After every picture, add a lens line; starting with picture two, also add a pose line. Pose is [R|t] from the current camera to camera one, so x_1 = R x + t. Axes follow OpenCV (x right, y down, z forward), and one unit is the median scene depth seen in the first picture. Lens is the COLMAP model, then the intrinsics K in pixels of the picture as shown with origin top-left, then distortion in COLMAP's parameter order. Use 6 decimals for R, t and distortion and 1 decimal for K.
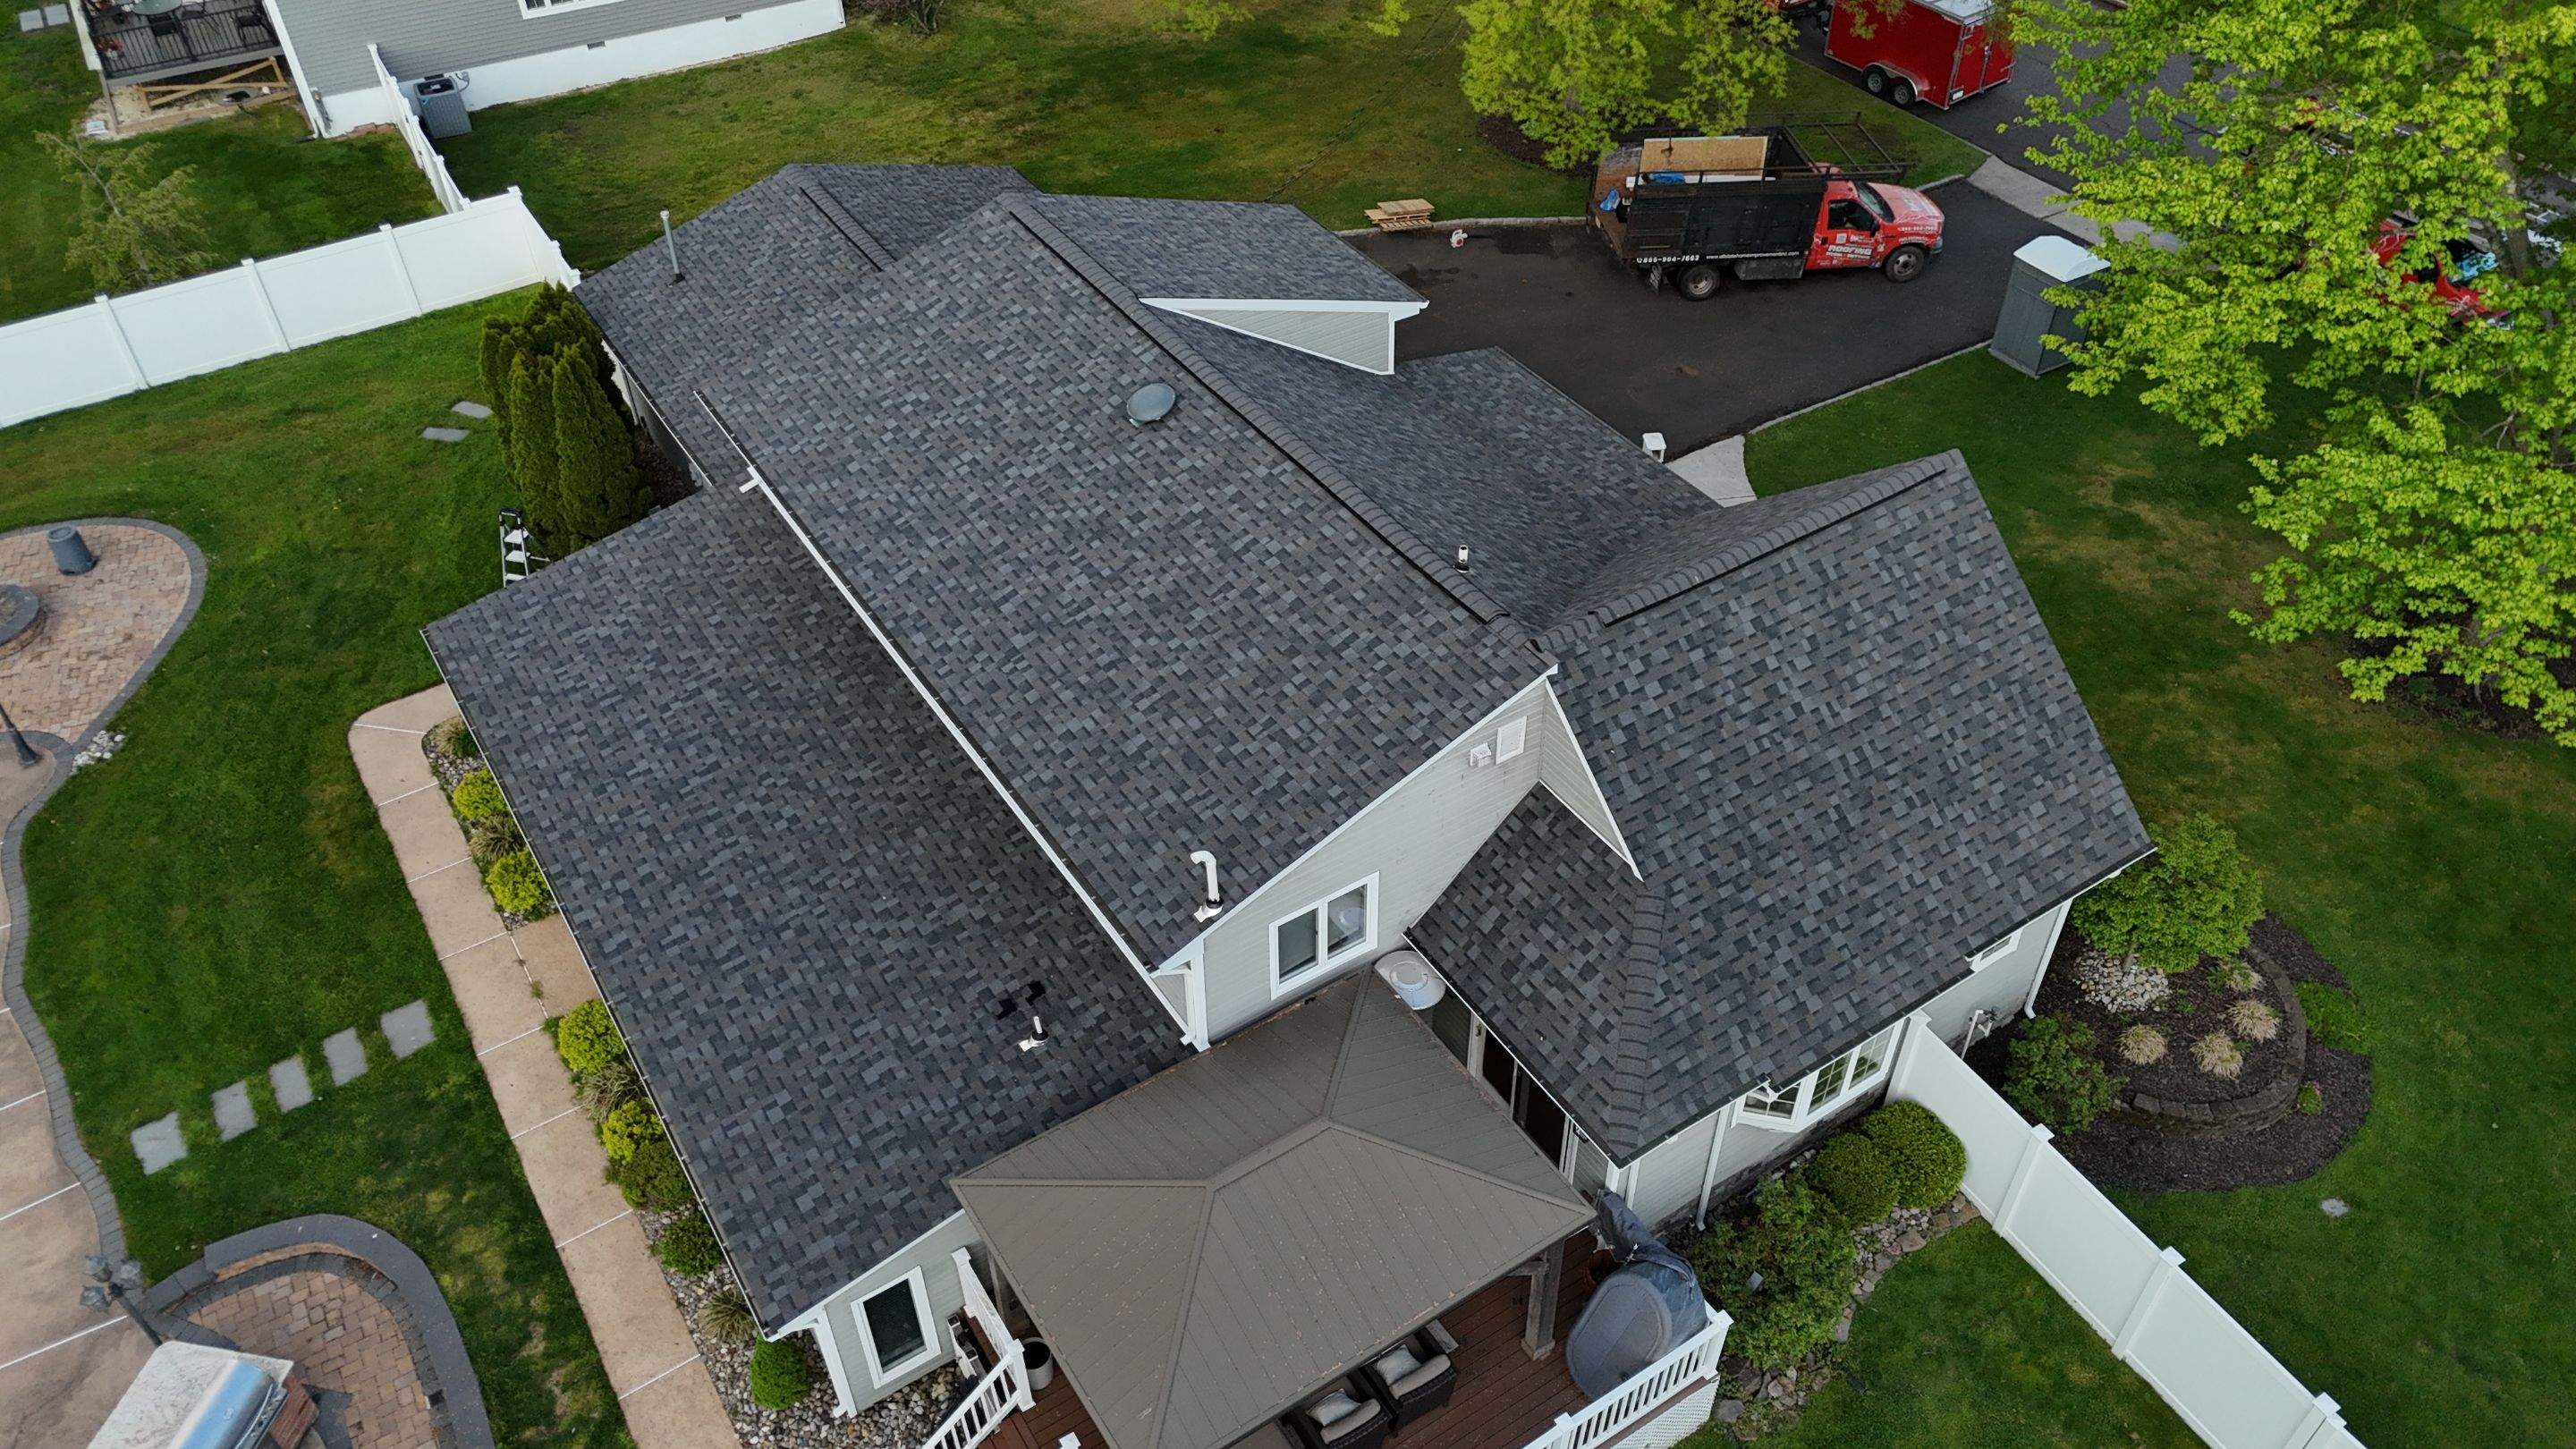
lens RADIAL K [[1885.9, 0, 1303.6], [0, 1885.9, 742.6], [0, 0, 1]] dist [0.066797, -0.053844]
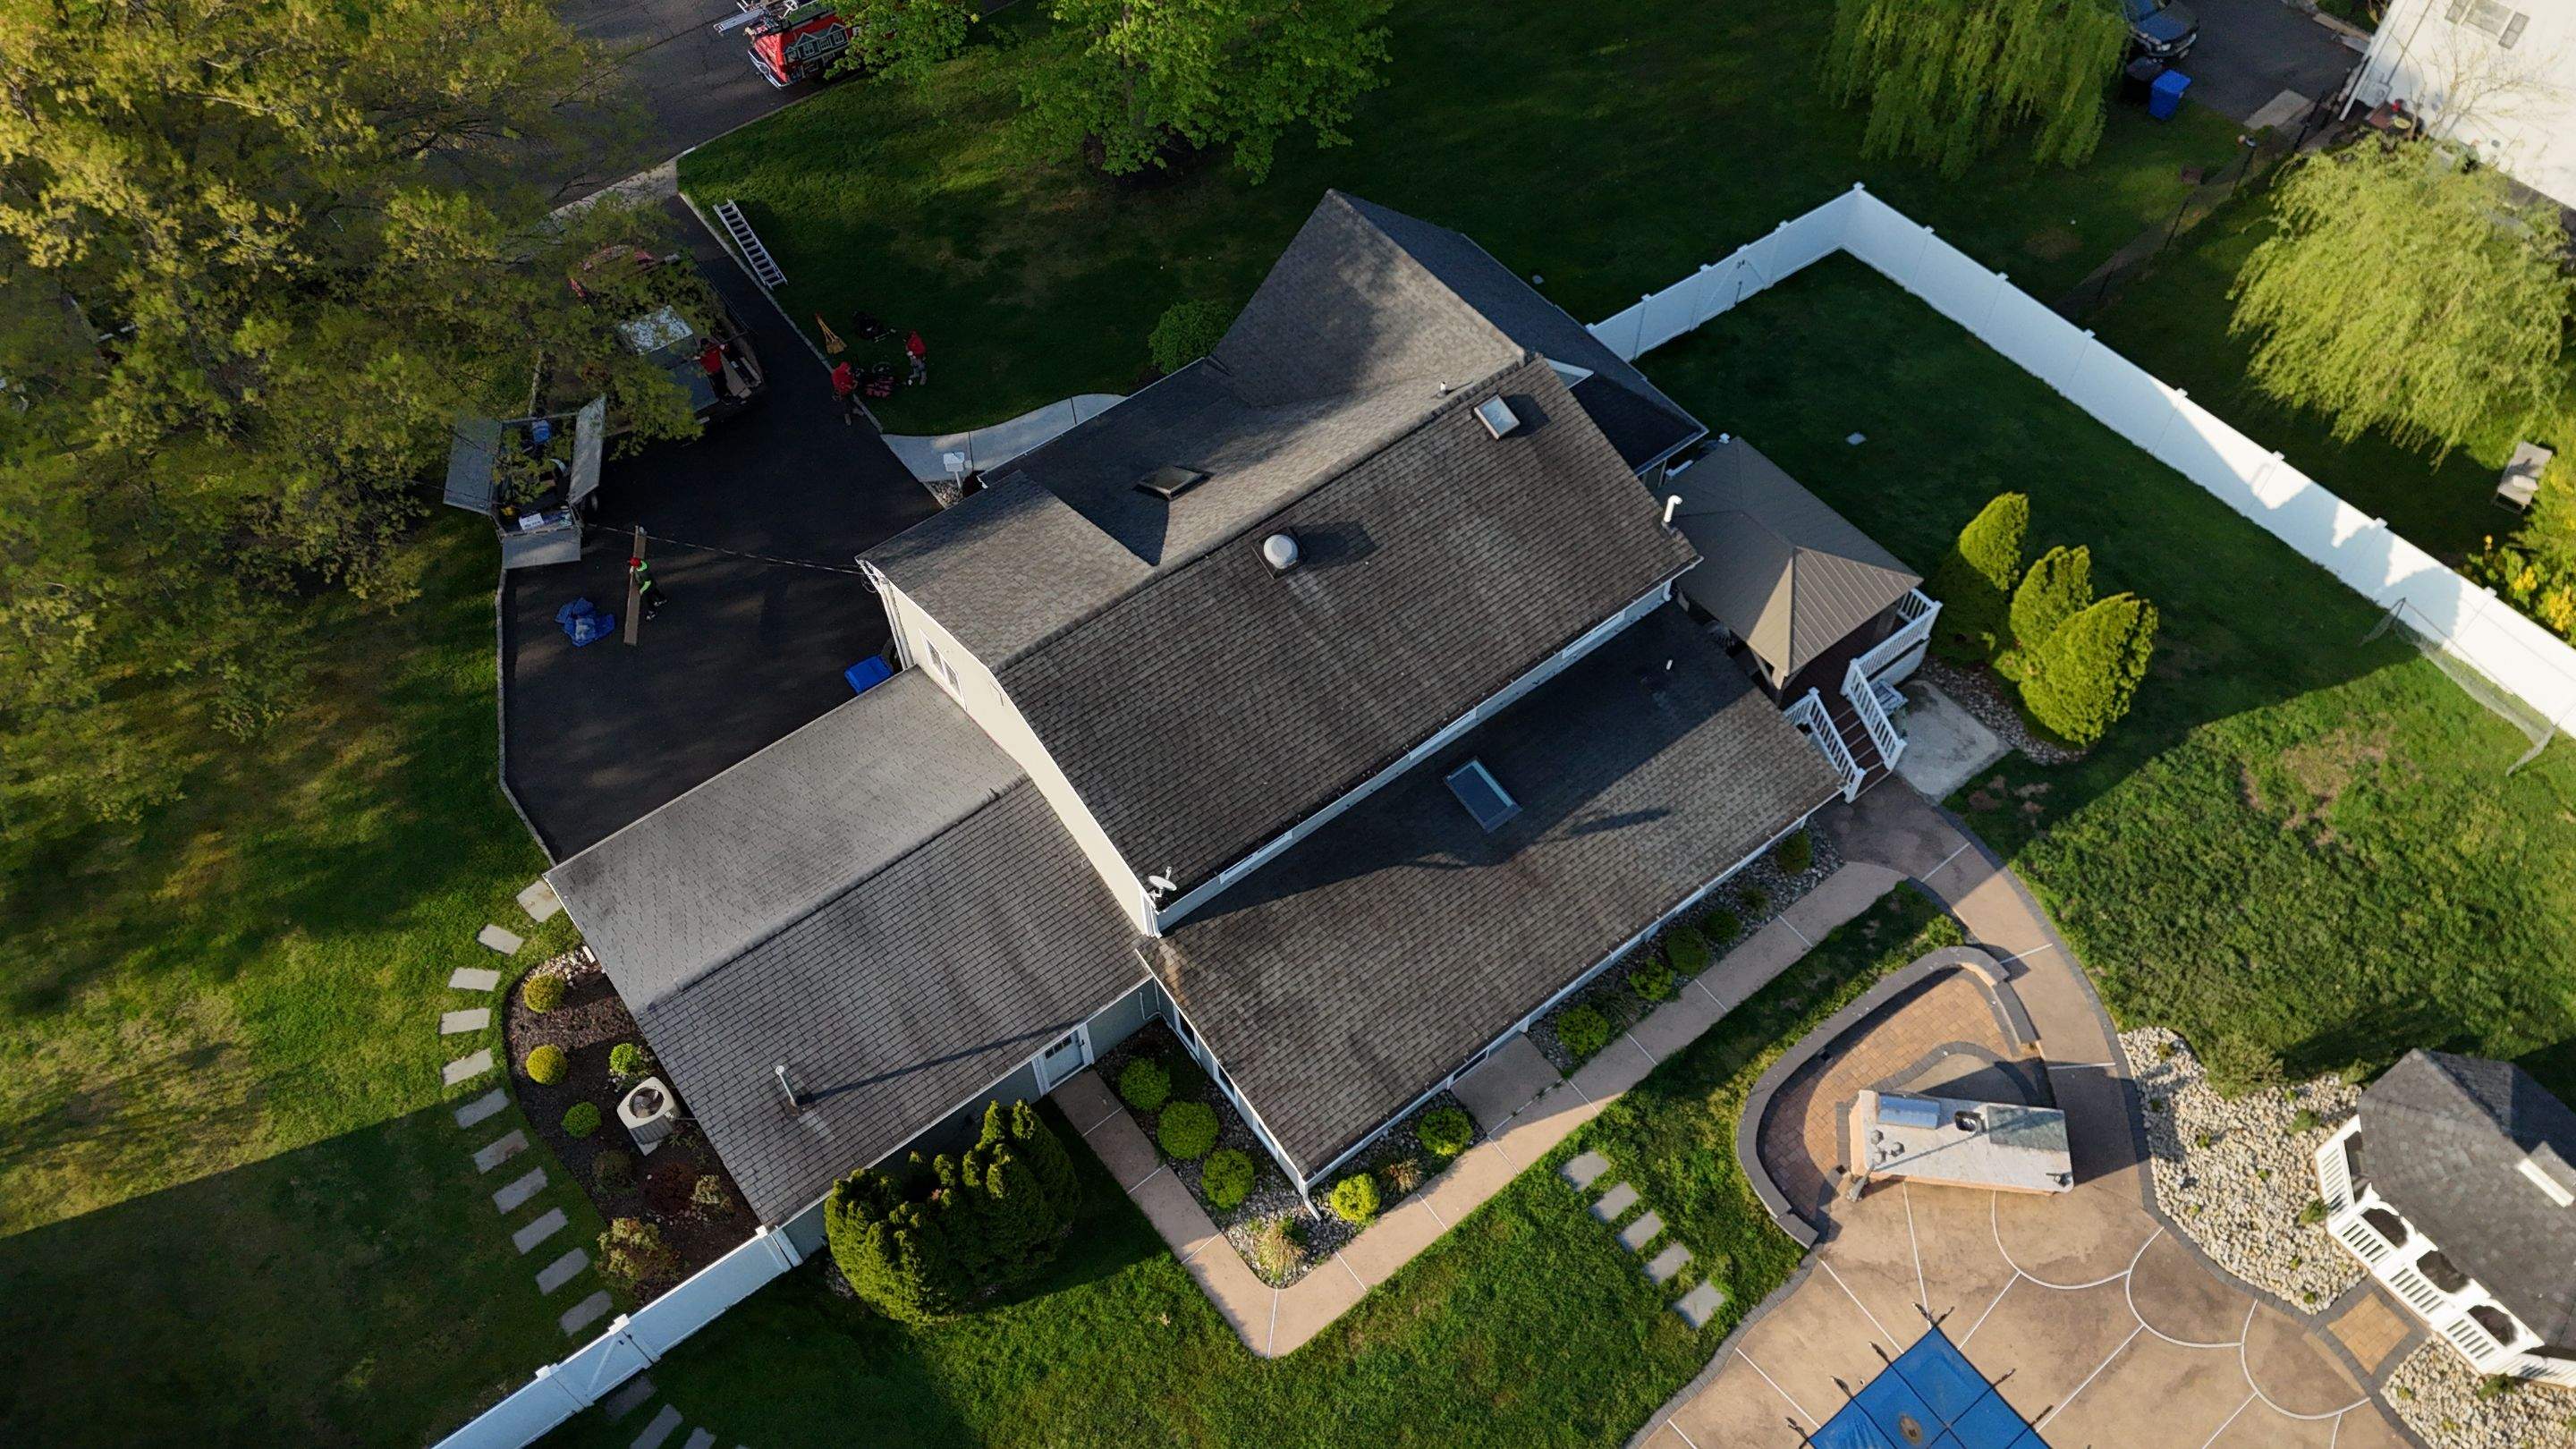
lens RADIAL K [[1885.9, 0, 1300.2], [0, 1885.9, 690.1], [0, 0, 1]] dist [0.066797, -0.053844]
pose [[-0.075706, -0.801248, 0.593524, -1.061511], [0.682627, 0.392234, 0.616581, -1.054220], [-0.726834, 0.451834, 0.517259, 0.289566]]
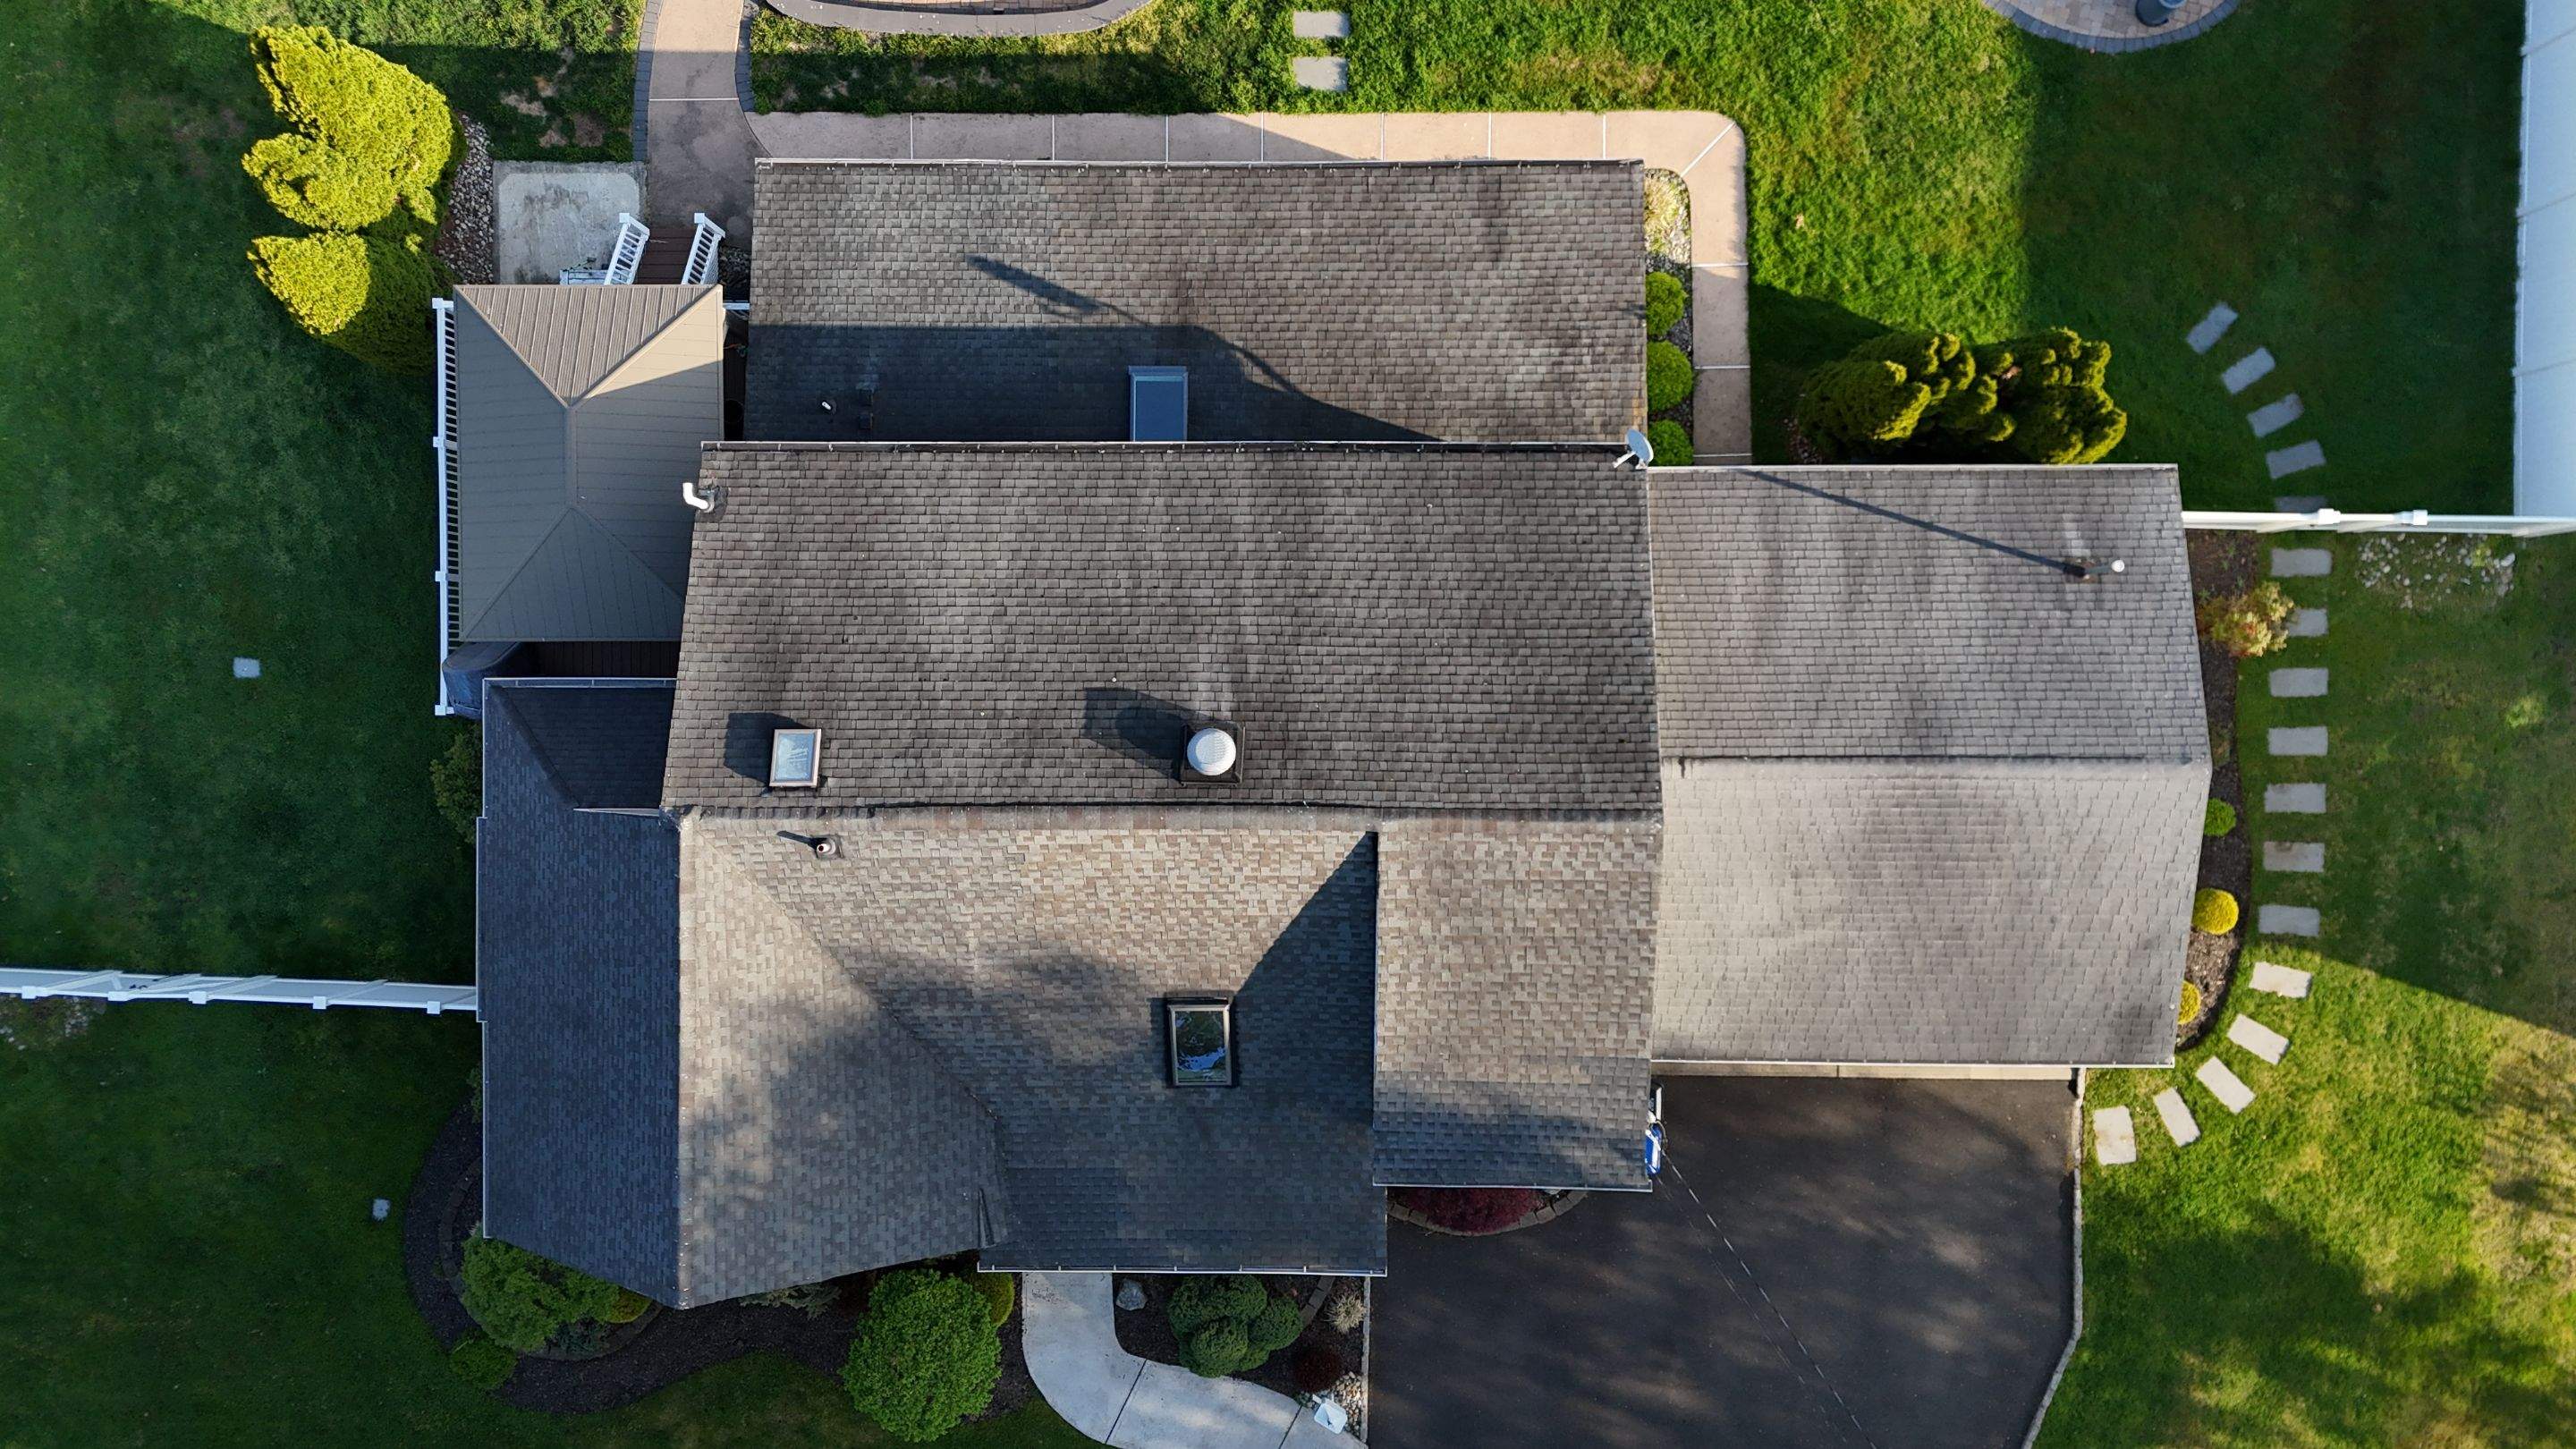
lens RADIAL K [[1885.9, 0, 1275.1], [0, 1885.9, 741.5], [0, 0, 1]] dist [0.066797, -0.053844]
pose [[-0.548424, 0.835398, 0.036629, -0.144869], [-0.540901, -0.387817, 0.746340, -0.980319], [0.637696, 0.389498, 0.664556, 0.352621]]
